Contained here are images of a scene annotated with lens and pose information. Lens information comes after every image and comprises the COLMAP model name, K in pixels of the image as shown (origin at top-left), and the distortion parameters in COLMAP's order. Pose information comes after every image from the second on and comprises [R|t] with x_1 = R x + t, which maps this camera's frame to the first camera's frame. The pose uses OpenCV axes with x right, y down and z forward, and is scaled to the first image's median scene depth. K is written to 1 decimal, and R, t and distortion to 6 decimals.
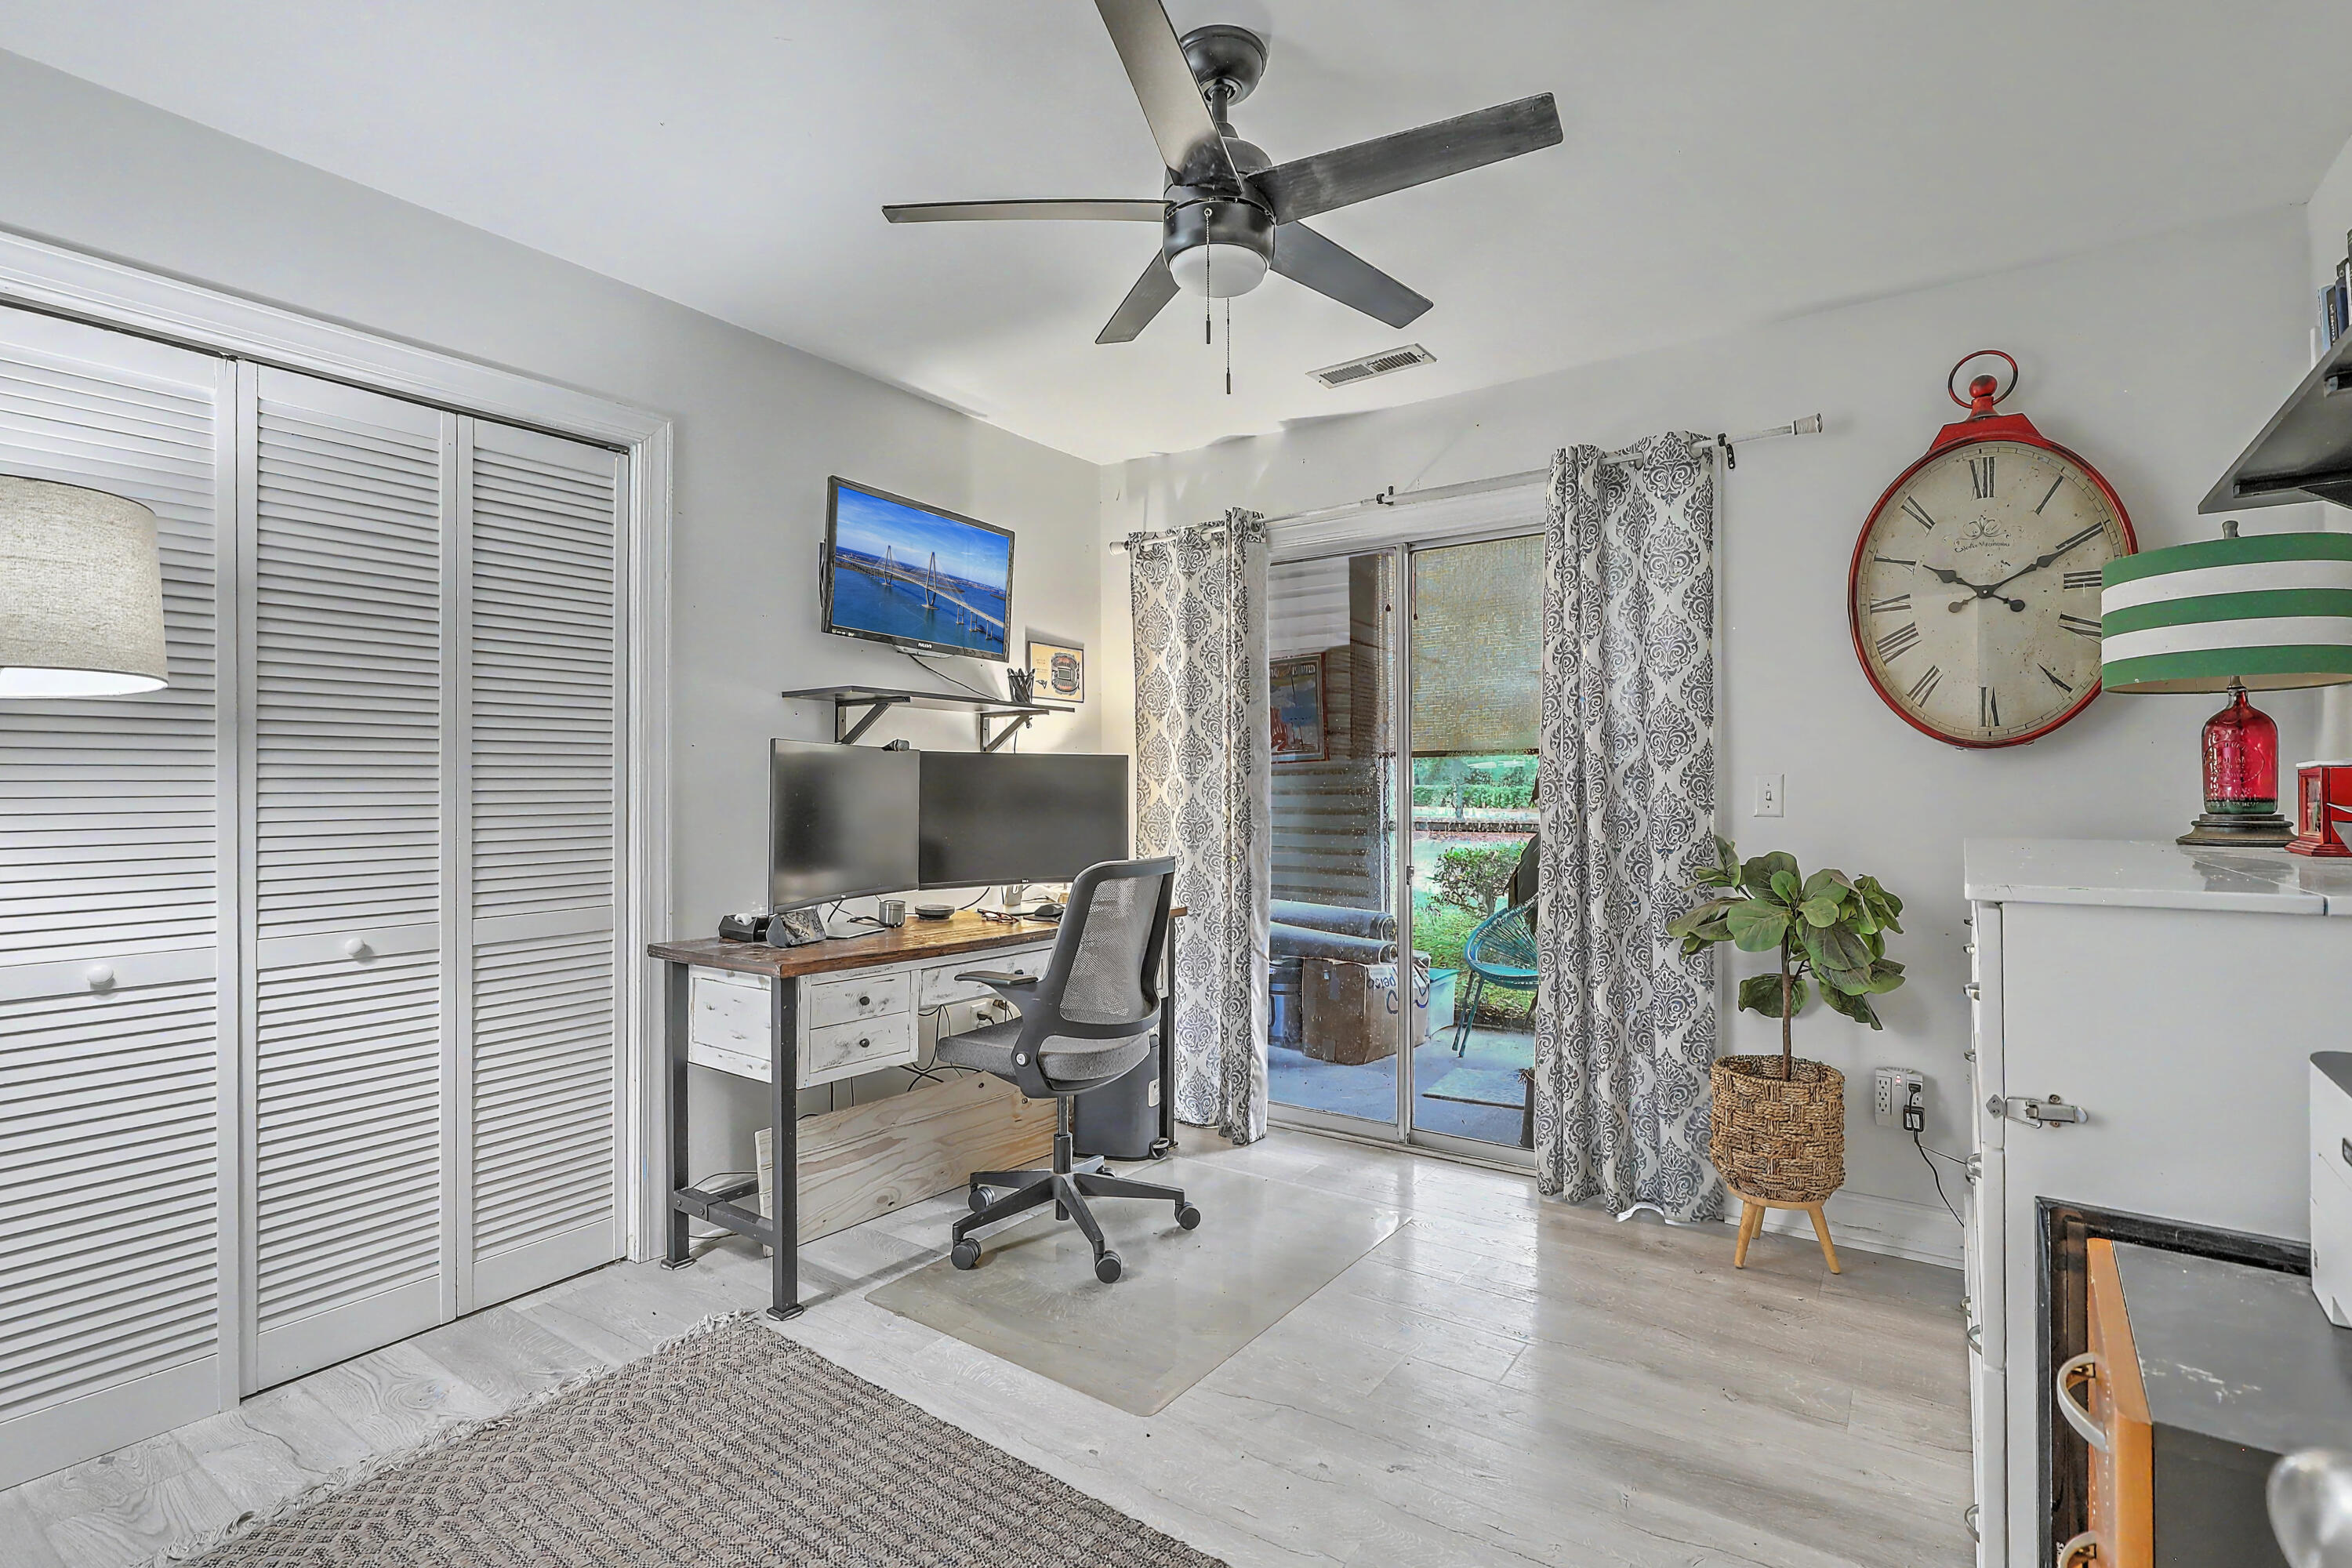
lens RADIAL K [[1067.2, 0, 1179.4], [0, 1067.2, 774.6], [0, 0, 1]] dist [-0.003548, -0.000870]
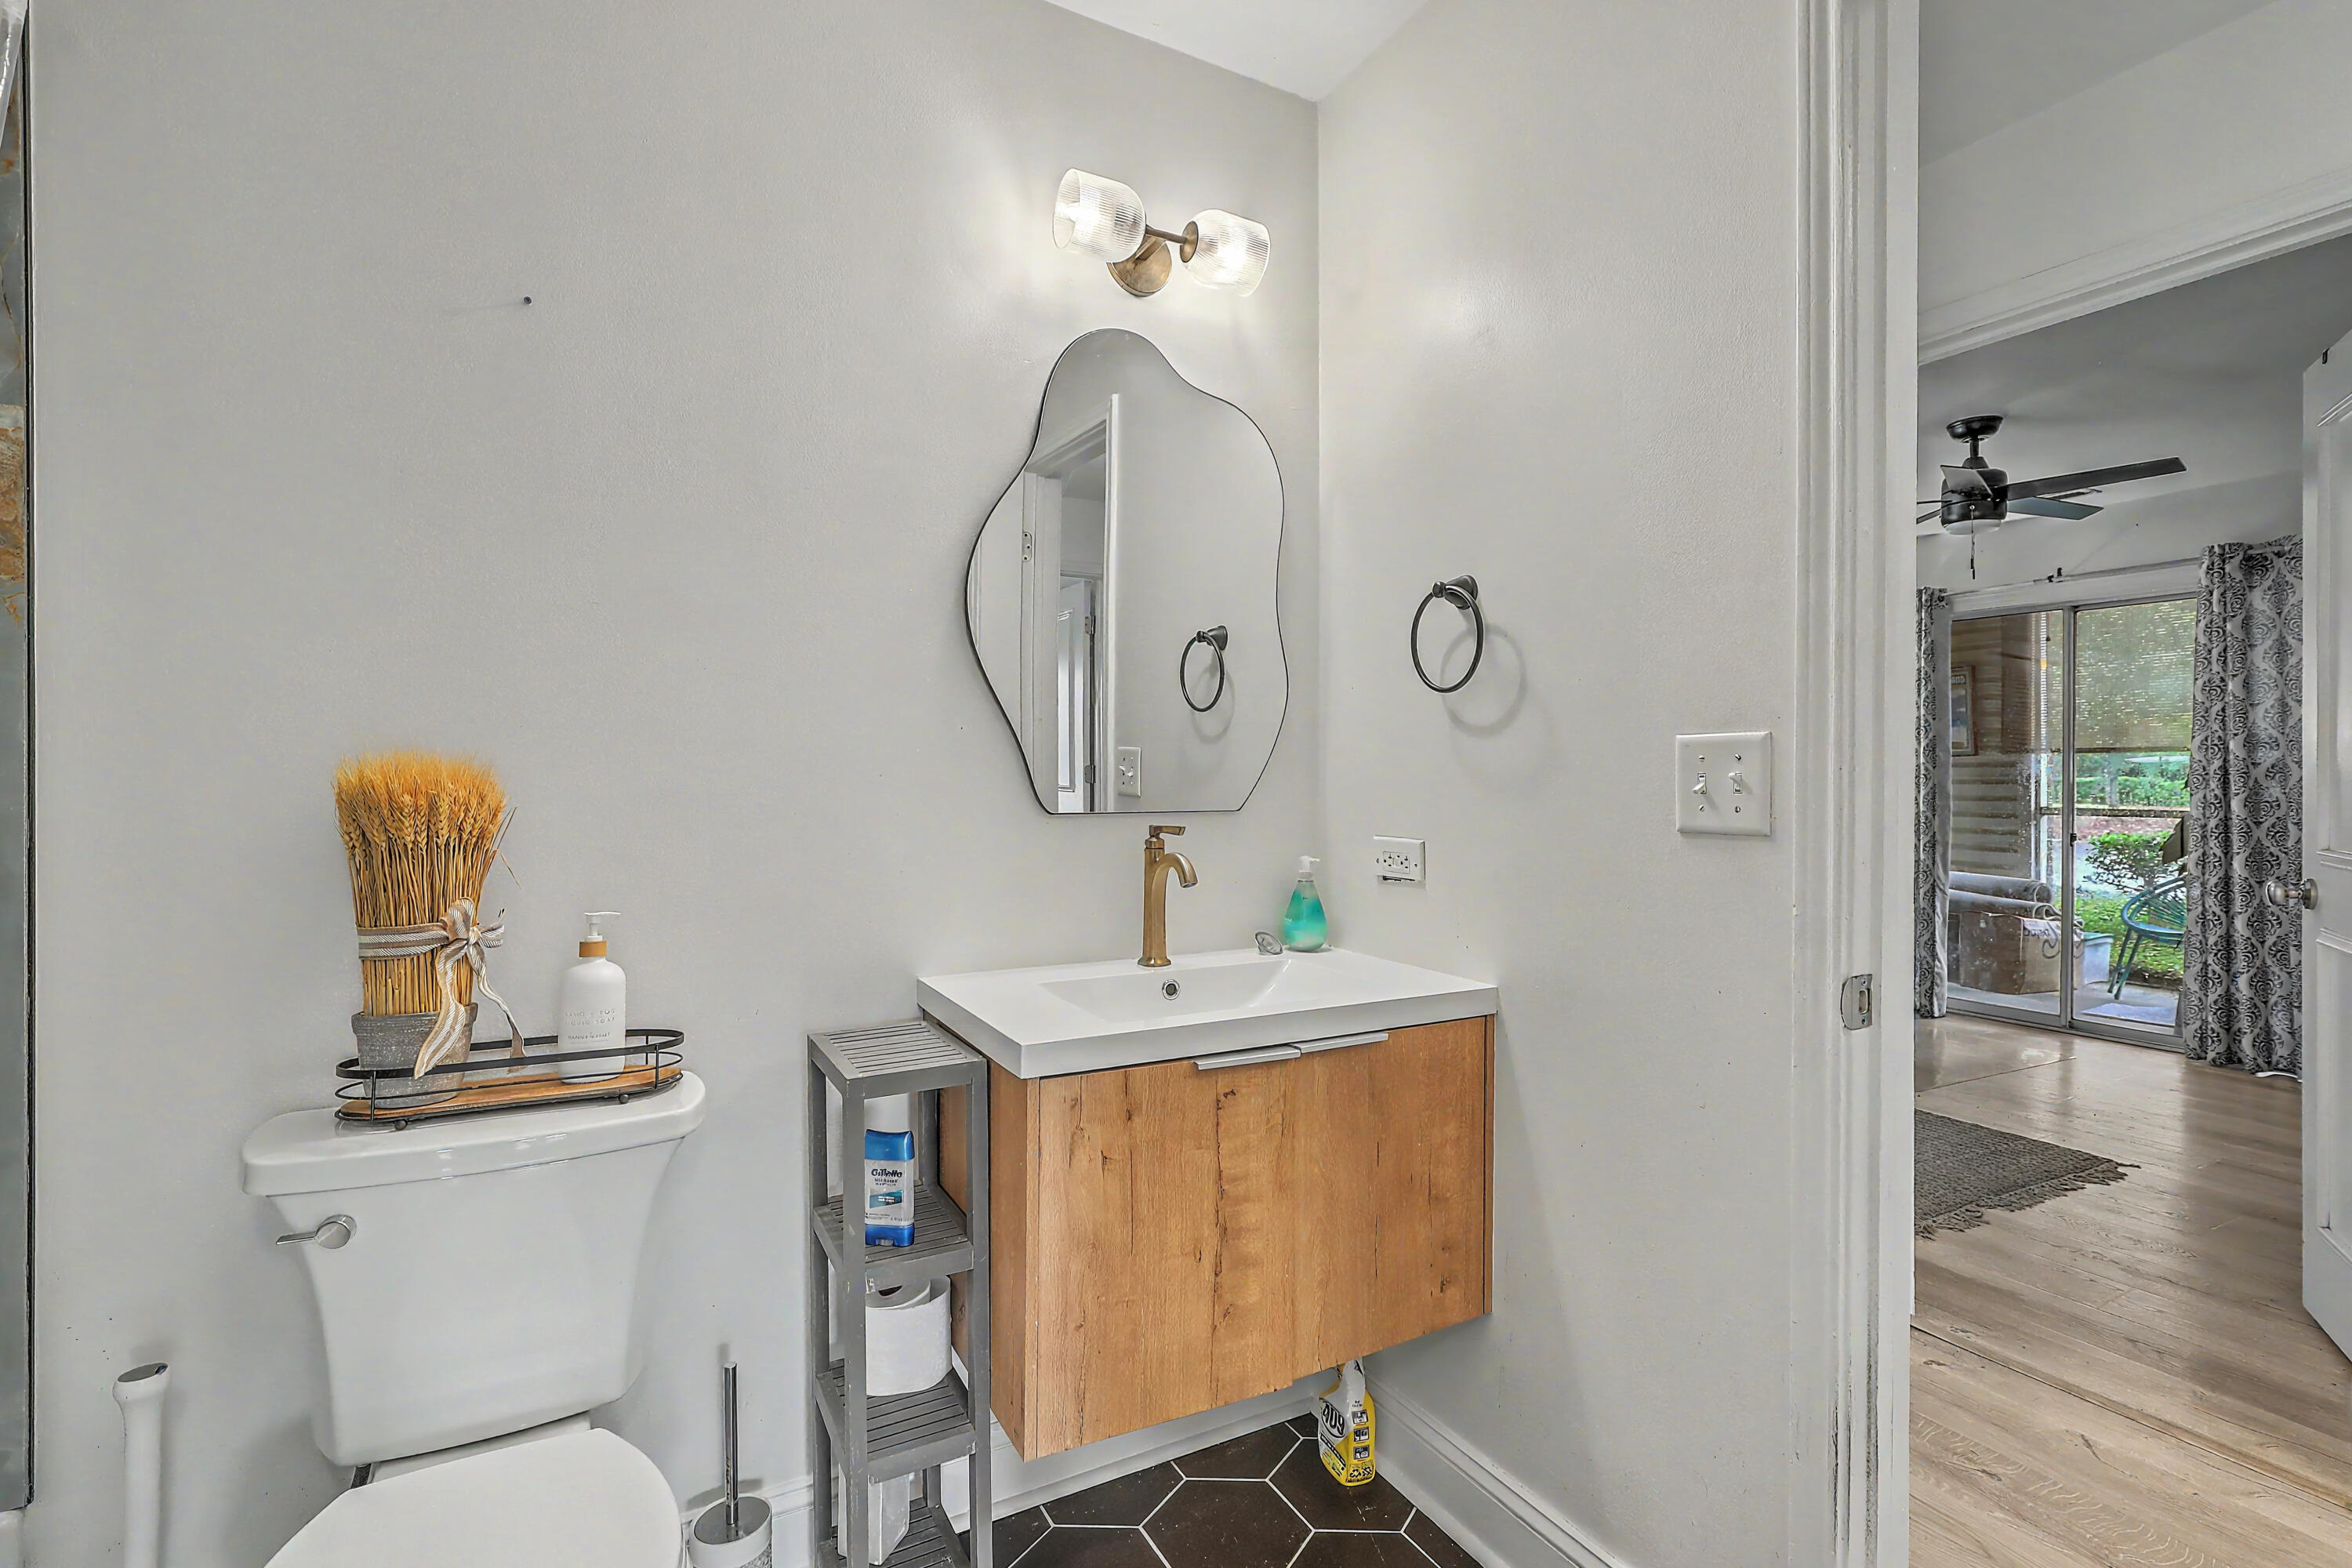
lens RADIAL K [[1067.2, 0, 1179.4], [0, 1067.2, 774.6], [0, 0, 1]] dist [-0.003548, -0.000870]
pose [[0.894535, 0.006124, -0.446956, -0.248182], [-0.001383, 0.999939, 0.010934, -0.007506], [0.446996, -0.009163, 0.894489, -0.919624]]
